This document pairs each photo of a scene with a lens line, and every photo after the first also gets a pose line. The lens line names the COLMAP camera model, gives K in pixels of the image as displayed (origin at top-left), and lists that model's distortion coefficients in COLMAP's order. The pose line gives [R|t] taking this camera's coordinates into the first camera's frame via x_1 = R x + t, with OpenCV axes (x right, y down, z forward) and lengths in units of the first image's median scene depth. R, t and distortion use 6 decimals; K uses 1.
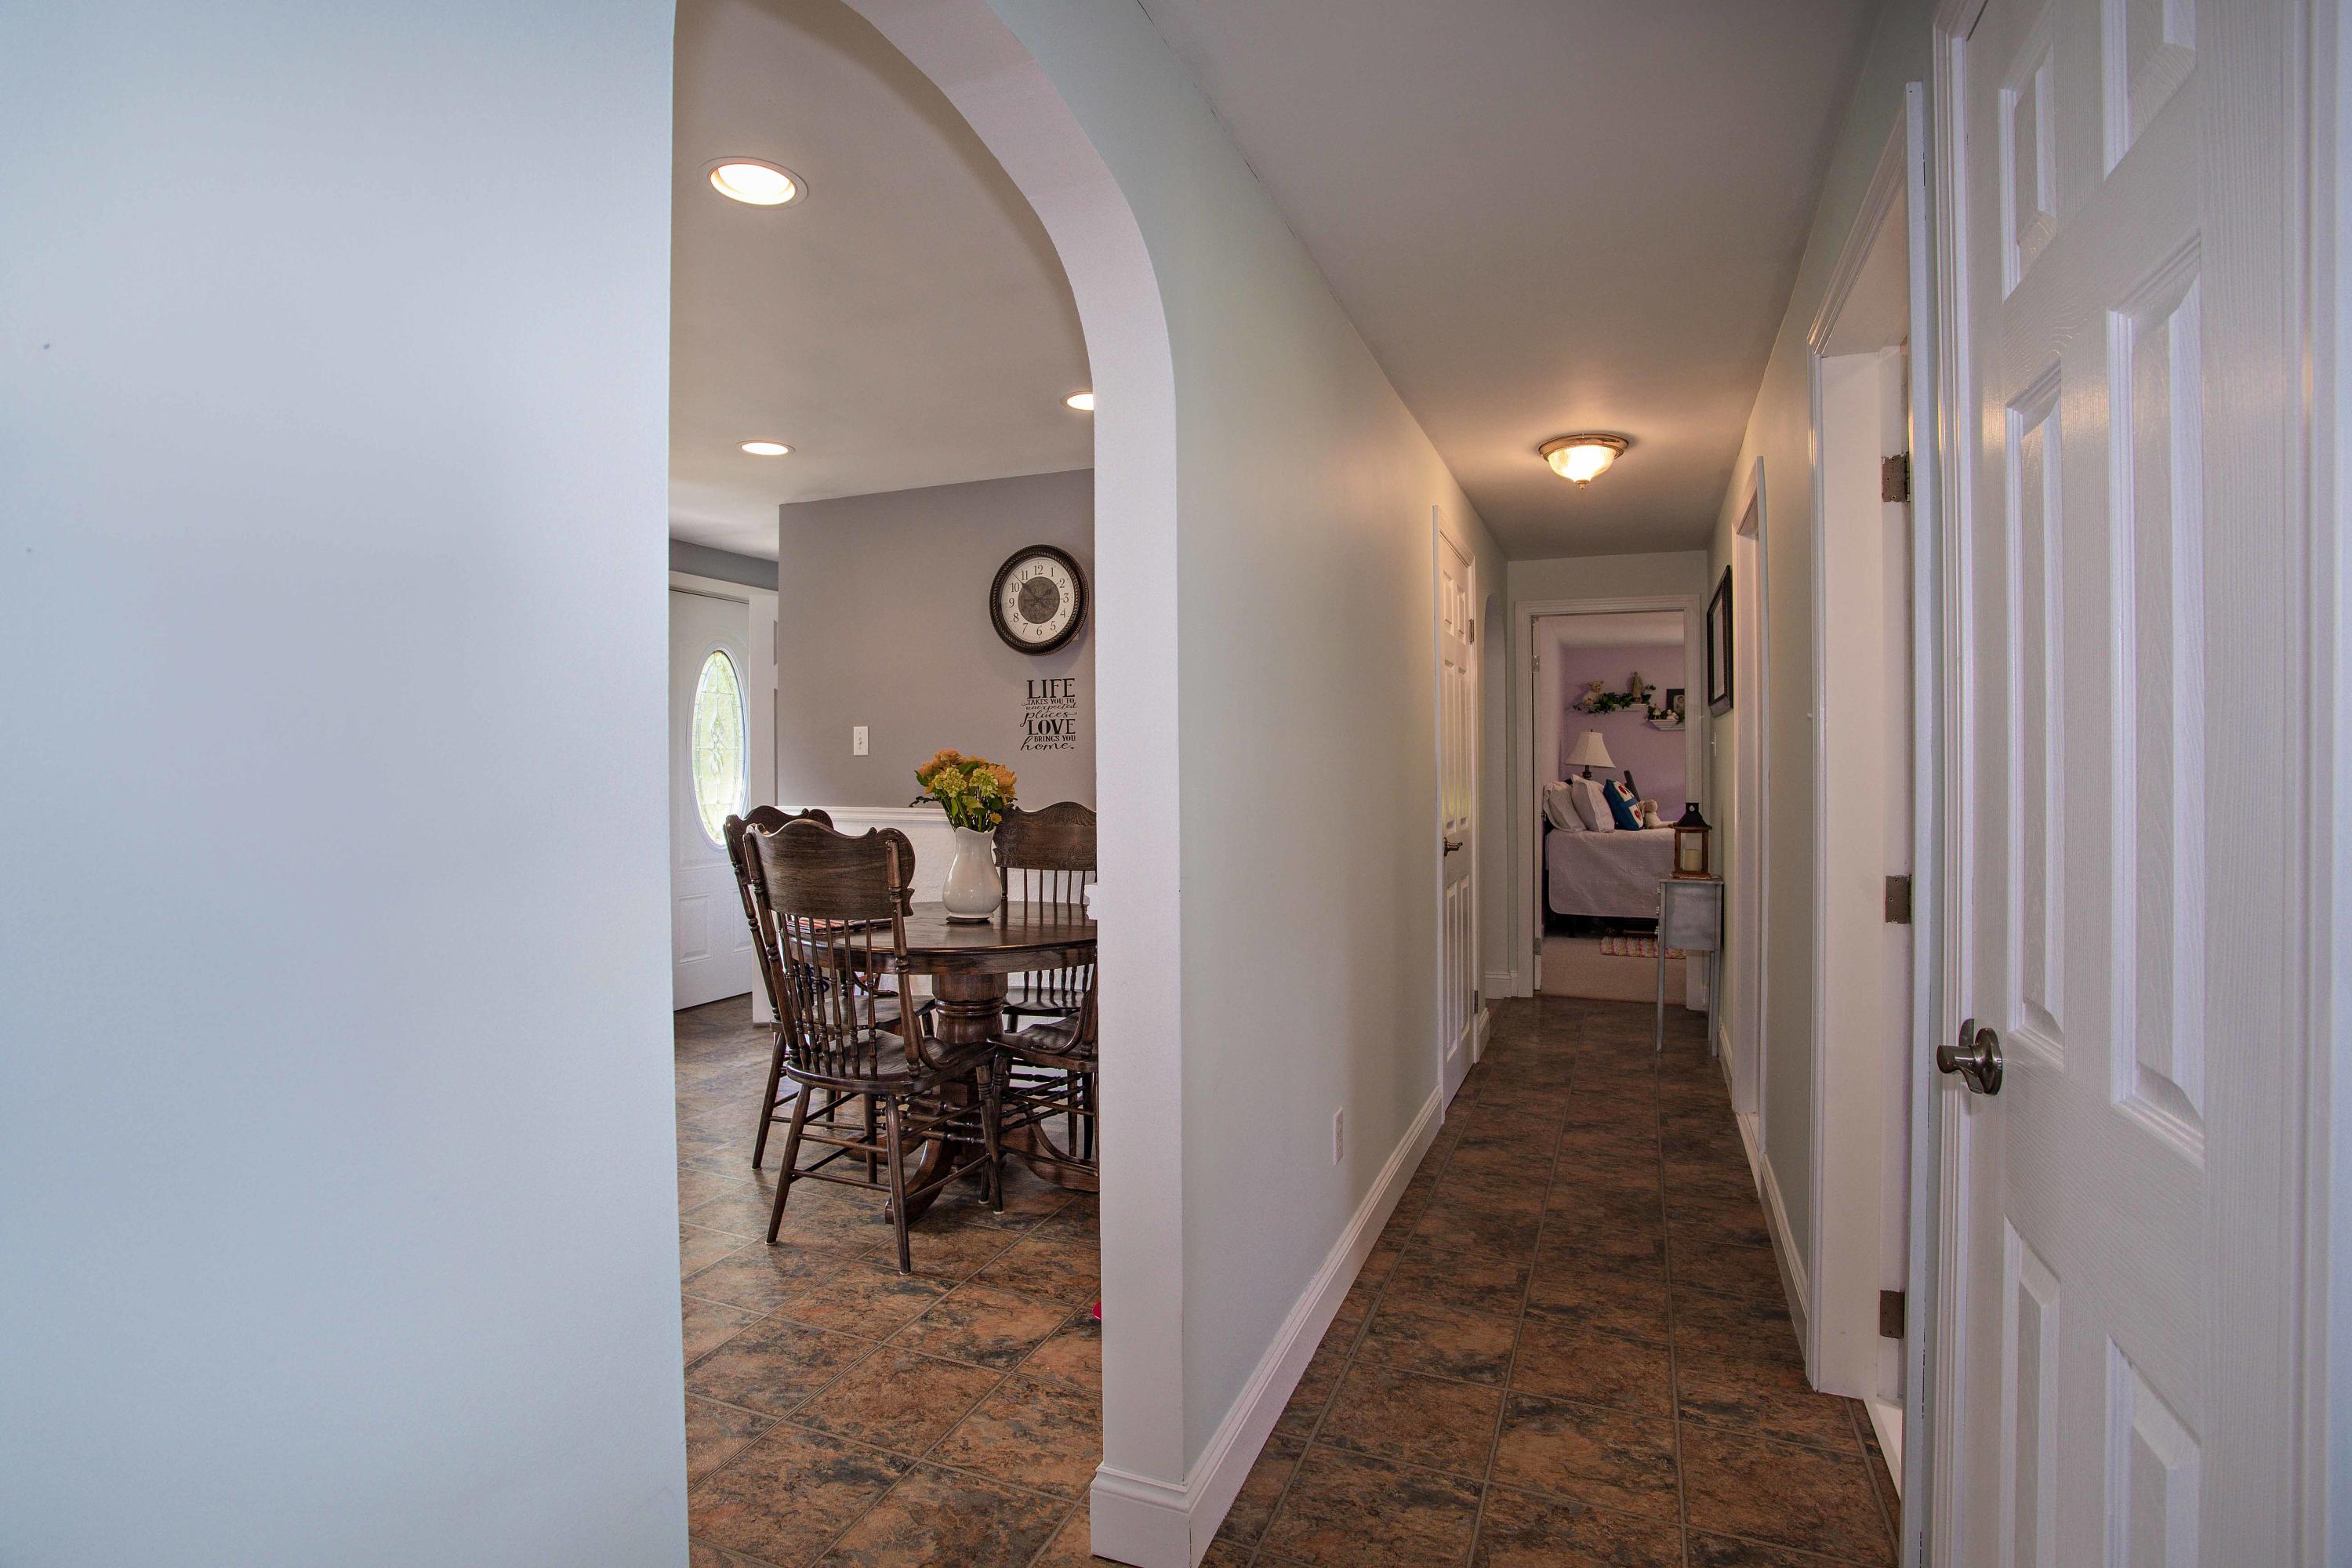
lens RADIAL K [[1158.2, 0, 1136.7], [0, 1158.2, 769.2], [0, 0, 1]] dist [-0.000587, 0.000004]
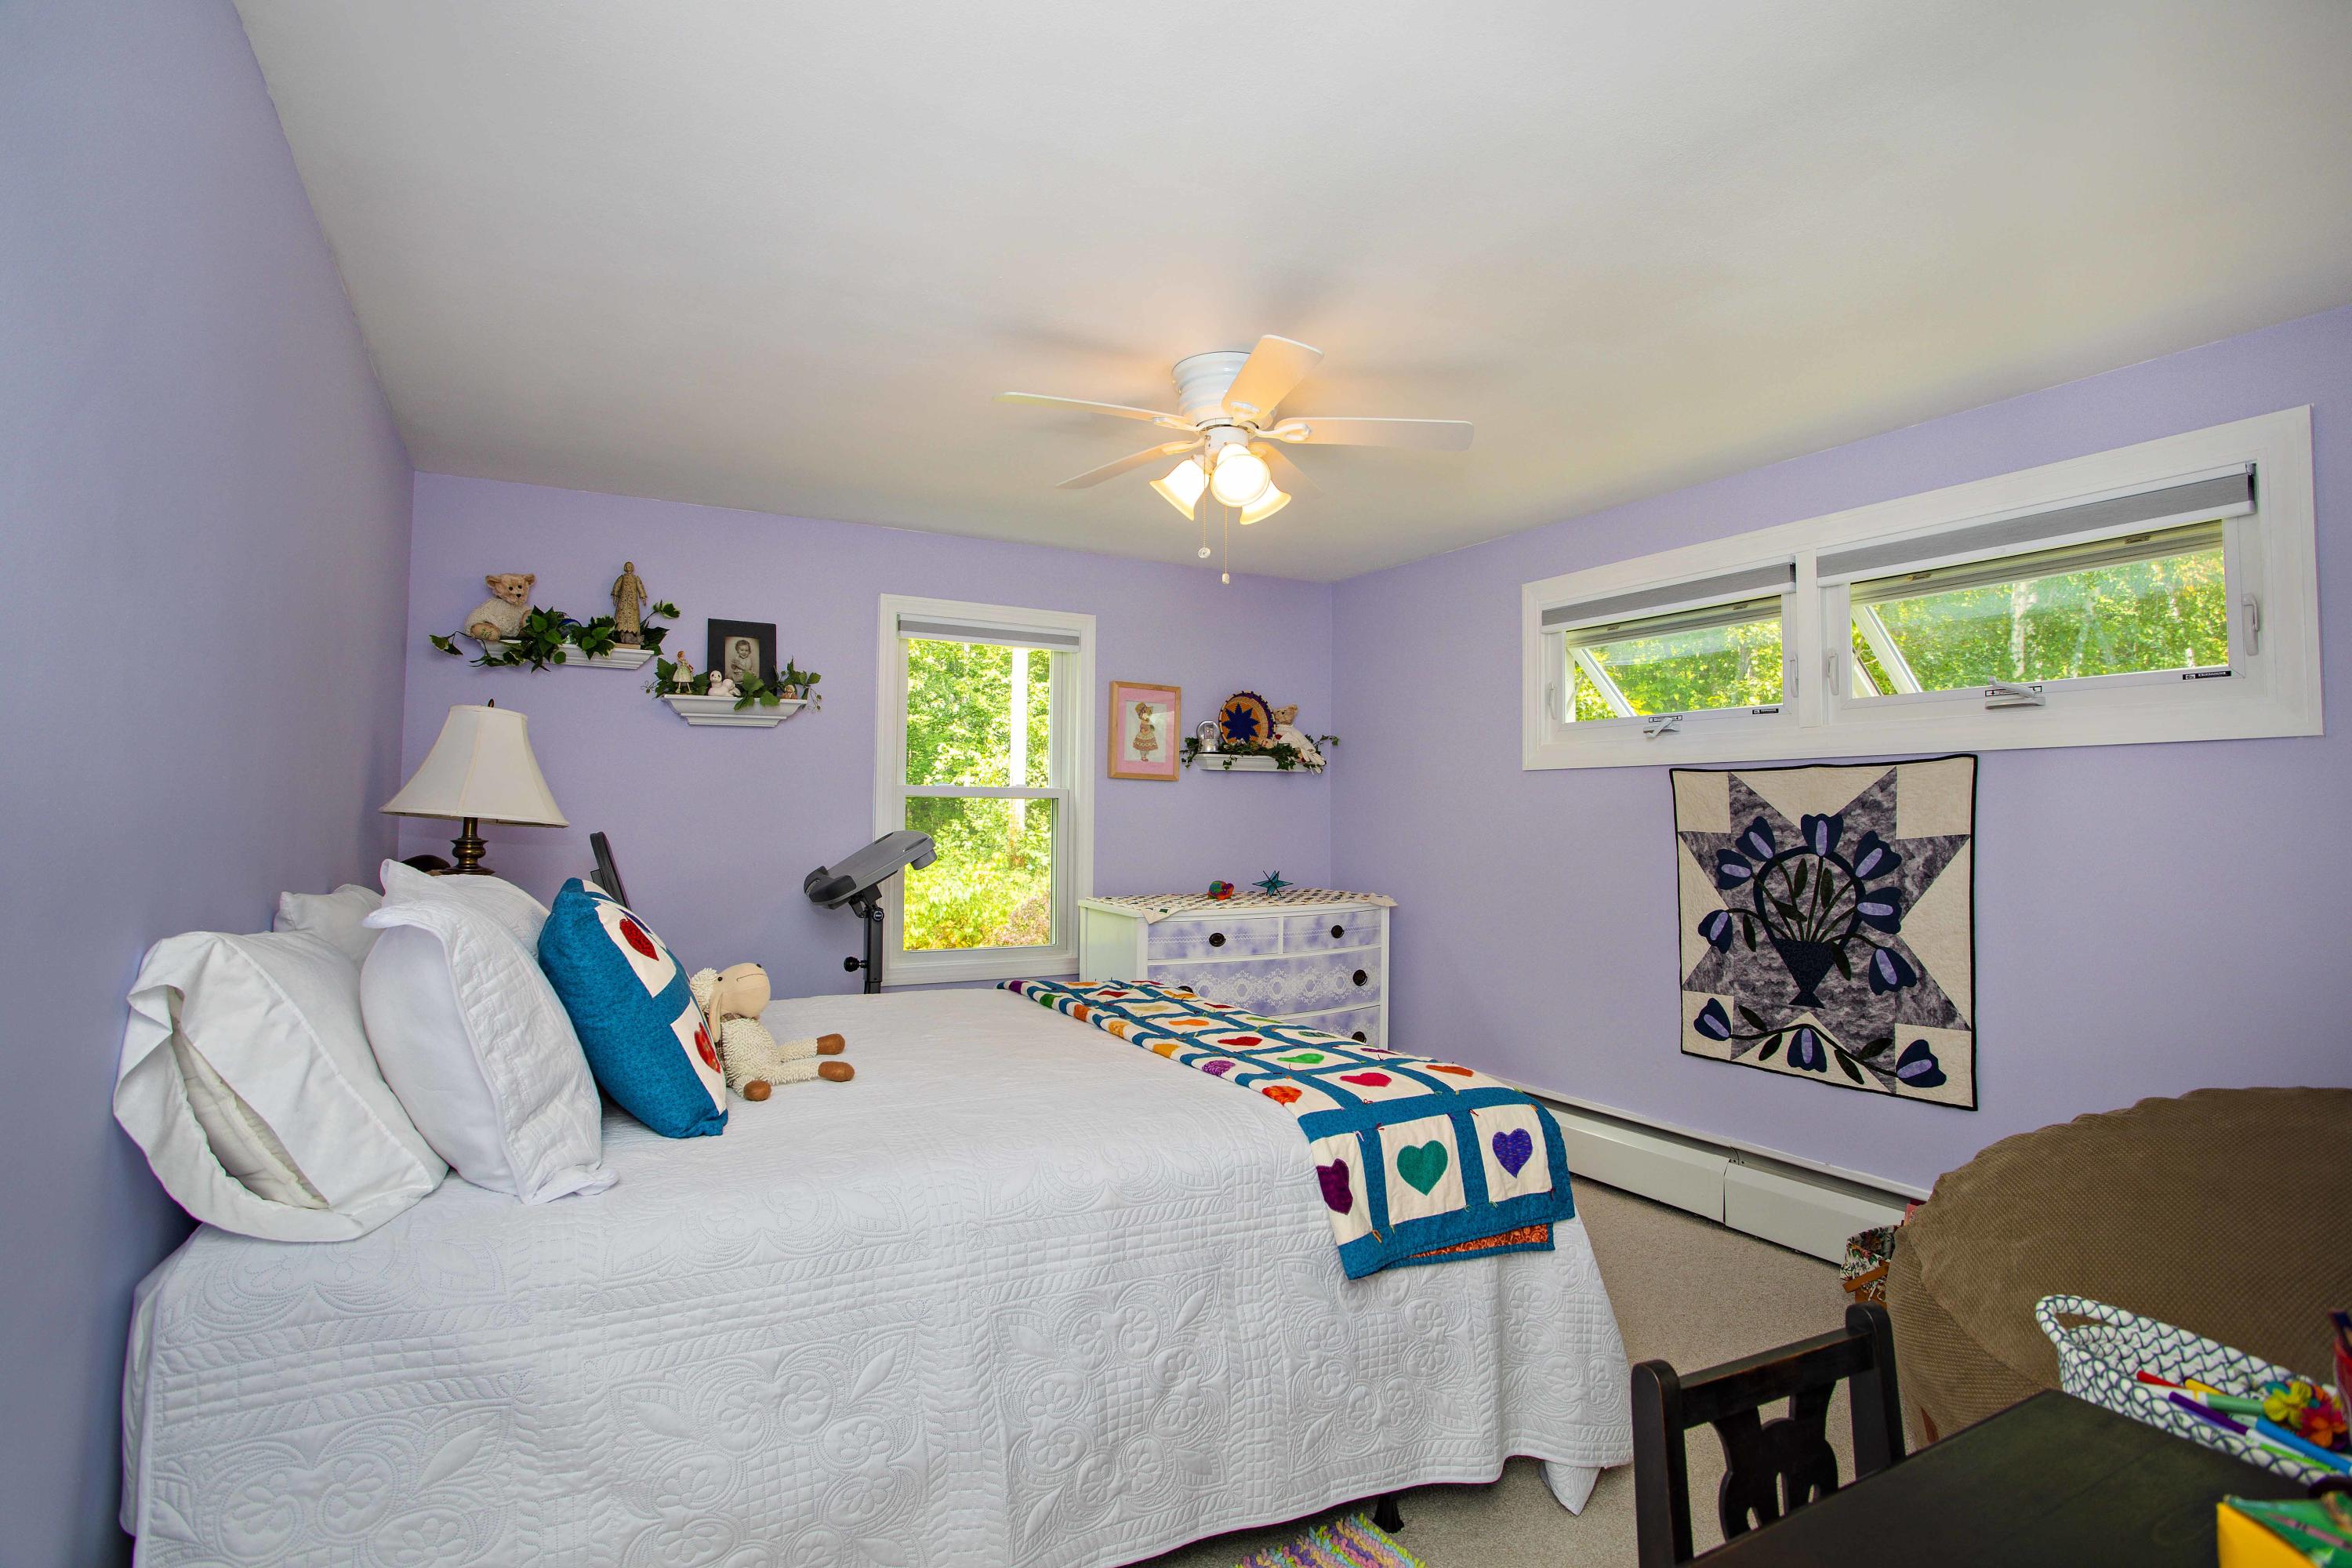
lens RADIAL K [[1158.2, 0, 1136.7], [0, 1158.2, 769.2], [0, 0, 1]] dist [-0.000587, 0.000004]
pose [[0.635497, 0.047173, 0.770661, 0.259834], [-0.011966, 0.998614, -0.051258, -0.001980], [-0.772011, 0.023353, 0.635180, 0.659686]]
